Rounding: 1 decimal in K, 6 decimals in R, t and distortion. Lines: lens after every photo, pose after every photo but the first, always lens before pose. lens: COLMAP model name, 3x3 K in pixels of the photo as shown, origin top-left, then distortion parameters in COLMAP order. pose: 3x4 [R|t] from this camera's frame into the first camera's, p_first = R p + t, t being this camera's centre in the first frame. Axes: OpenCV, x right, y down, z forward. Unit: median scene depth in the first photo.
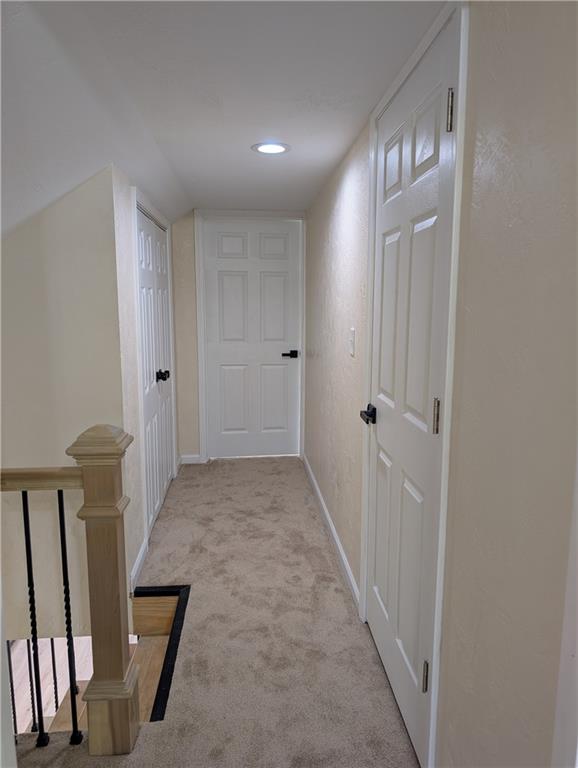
lens RADIAL K [[546.8, 0, 291.6], [0, 546.8, 381.9], [0, 0, 1]] dist [0.021600, -0.021741]
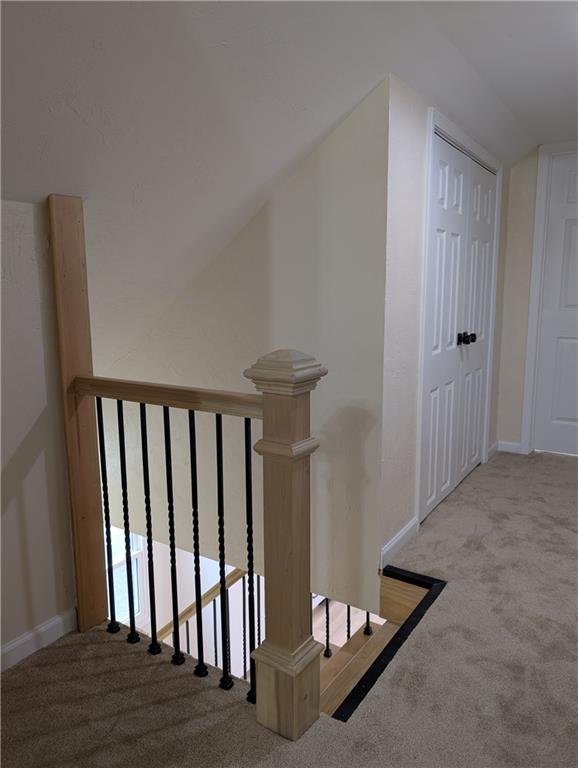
lens RADIAL K [[546.8, 0, 291.6], [0, 546.8, 381.9], [0, 0, 1]] dist [0.021600, -0.021741]
pose [[0.784114, 0.085918, -0.614641, 0.104700], [-0.079158, 0.996128, 0.038260, 0.055710], [0.615548, 0.018653, 0.787879, 0.191956]]
